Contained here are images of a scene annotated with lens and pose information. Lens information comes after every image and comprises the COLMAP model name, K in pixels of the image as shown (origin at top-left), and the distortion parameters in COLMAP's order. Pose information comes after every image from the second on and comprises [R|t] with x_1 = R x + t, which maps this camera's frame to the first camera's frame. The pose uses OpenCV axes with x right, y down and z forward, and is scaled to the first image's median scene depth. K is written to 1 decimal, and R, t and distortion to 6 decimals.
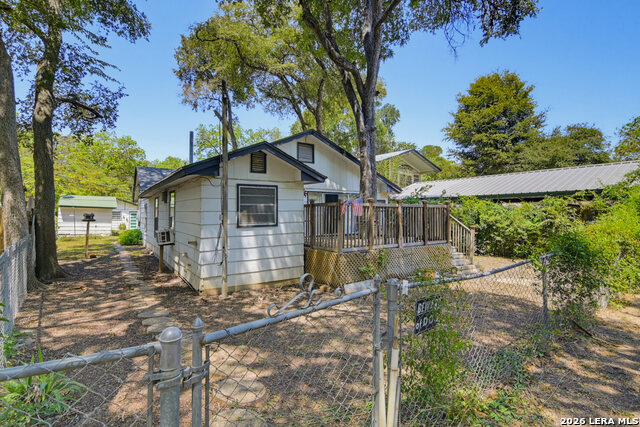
lens RADIAL K [[288.9, 0, 320.0], [0, 288.9, 213.5], [0, 0, 1]] dist [-0.000683, 0.000571]
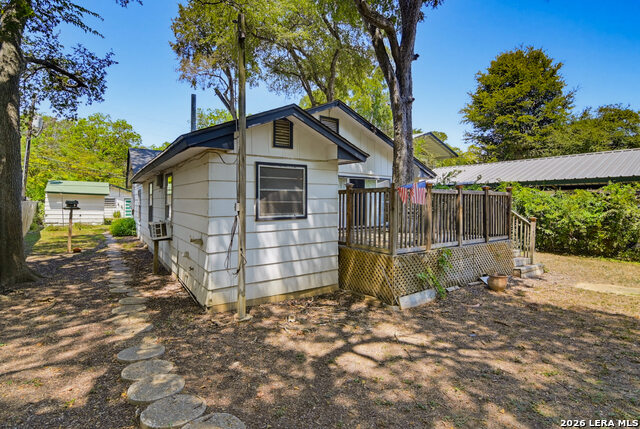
lens RADIAL K [[297.7, 0, 319.3], [0, 297.7, 201.3], [0, 0, 1]] dist [0.001344, -0.000390]
pose [[0.999971, 0.004614, -0.006035, -0.057048], [-0.004615, 0.999989, -0.000224, -0.000660], [0.006034, 0.000252, 0.999982, 0.118343]]
